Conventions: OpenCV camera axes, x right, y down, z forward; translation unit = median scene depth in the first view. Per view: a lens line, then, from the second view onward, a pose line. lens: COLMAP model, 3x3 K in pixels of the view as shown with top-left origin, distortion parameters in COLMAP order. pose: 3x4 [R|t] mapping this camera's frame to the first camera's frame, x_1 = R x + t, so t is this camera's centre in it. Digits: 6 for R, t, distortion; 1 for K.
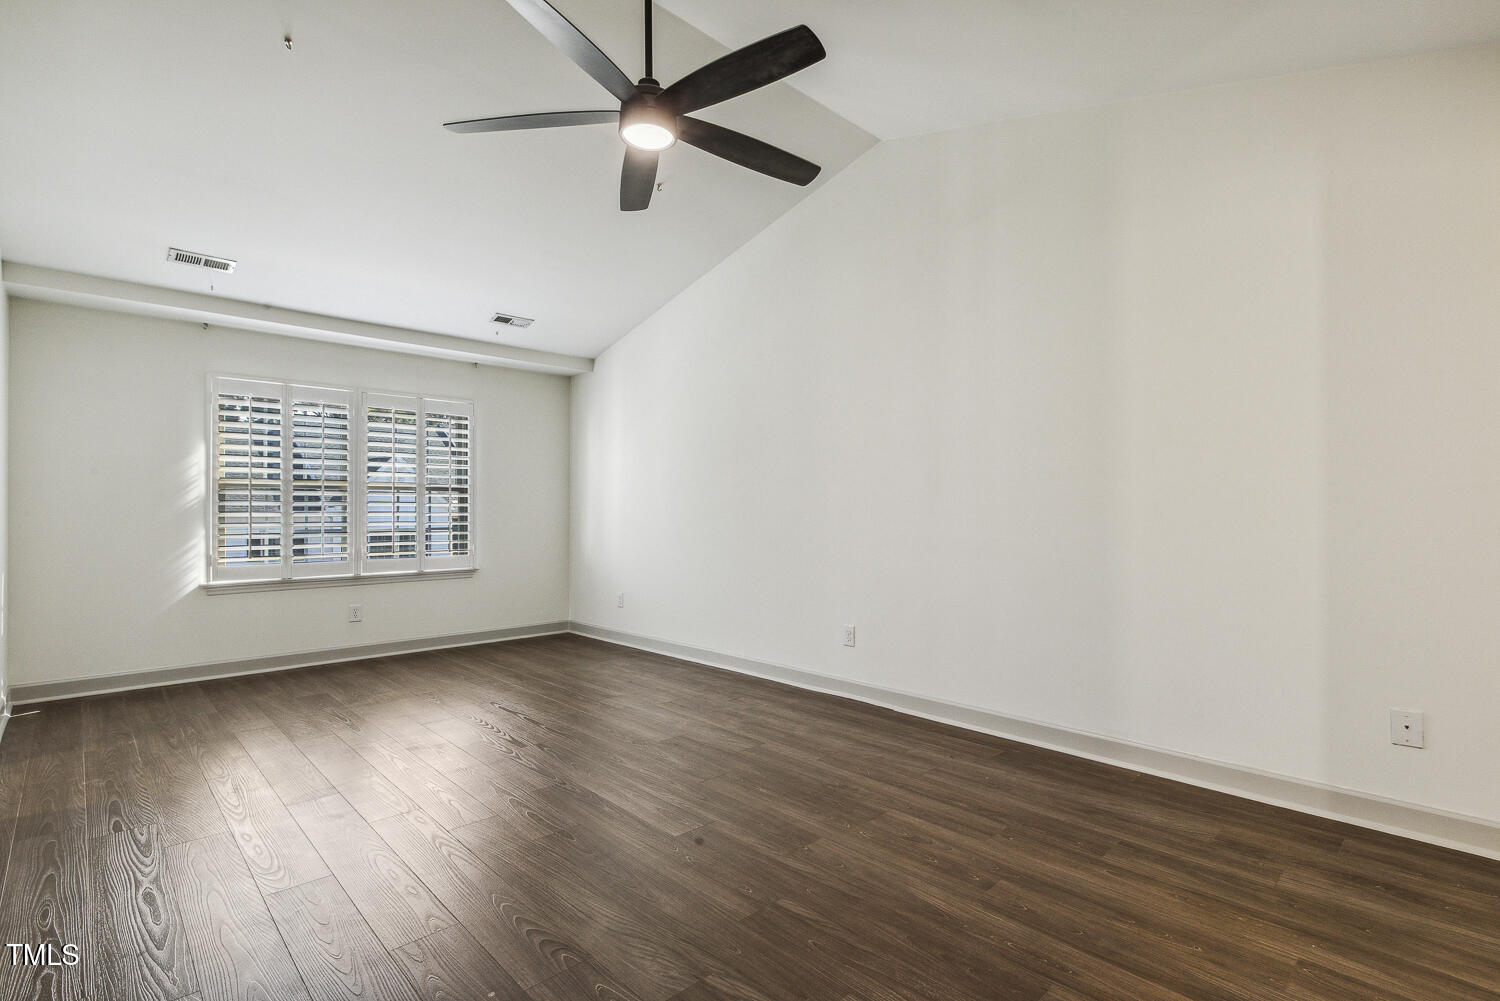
lens RADIAL K [[693.3, 0, 752.6], [0, 693.3, 507.3], [0, 0, 1]] dist [0.003399, -0.001133]
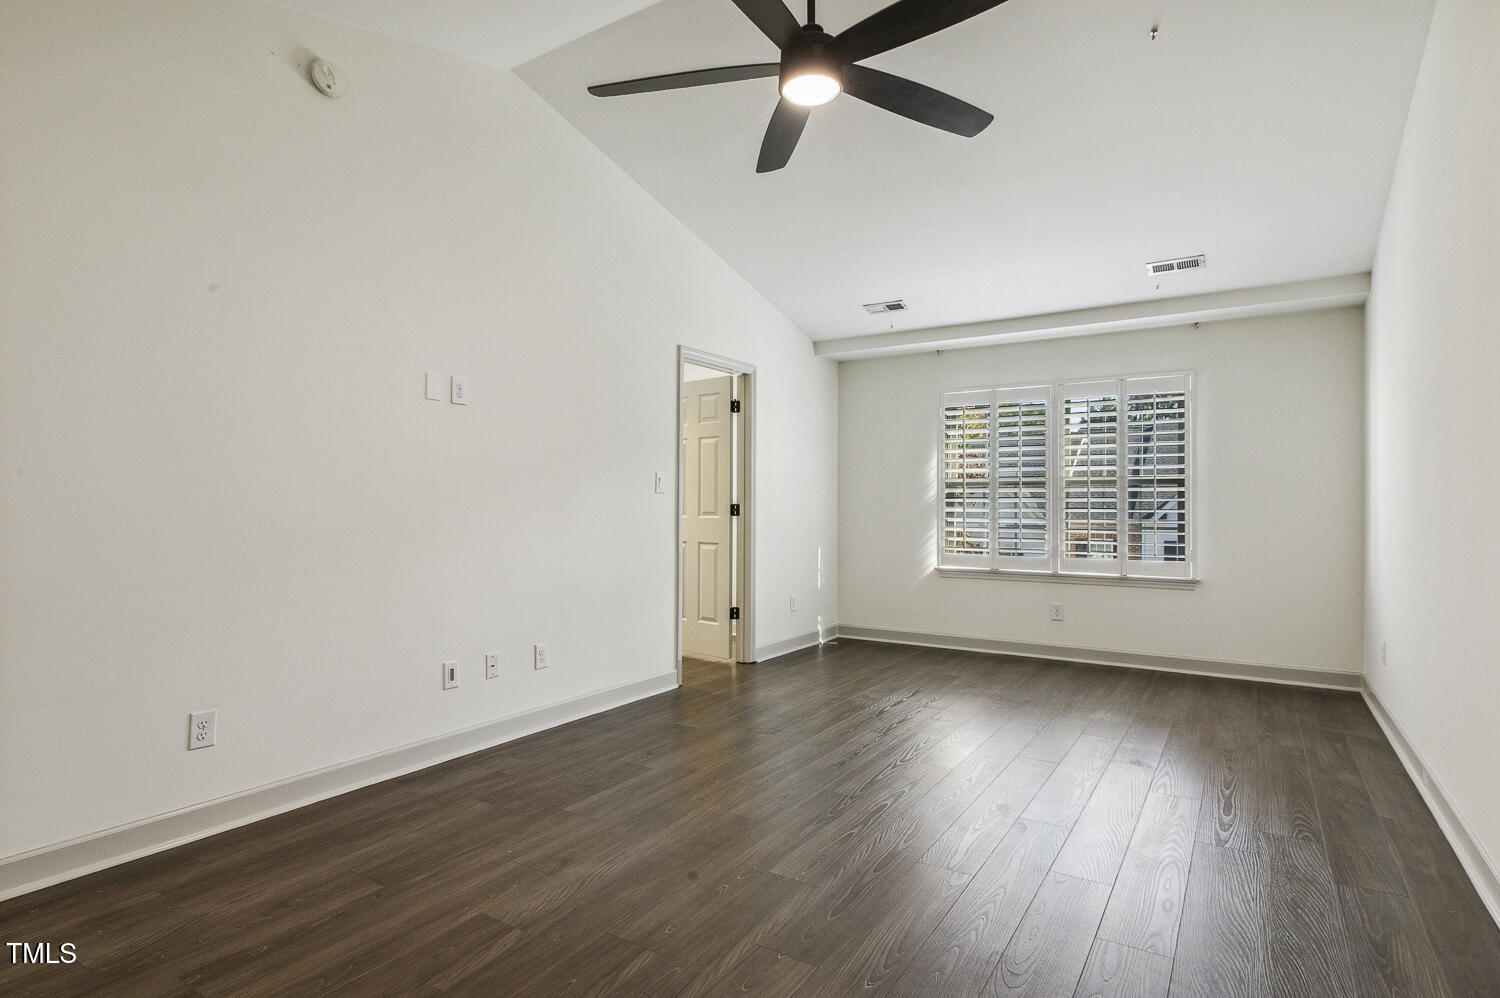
lens RADIAL K [[766.0, 0, 758.0], [0, 766.0, 497.5], [0, 0, 1]] dist [-0.008323, -0.000447]
pose [[0.250709, -0.009640, -0.968015, 0.368706], [0.000901, 0.999952, -0.009724, 0.002045], [0.968062, 0.001565, 0.250706, 0.325806]]
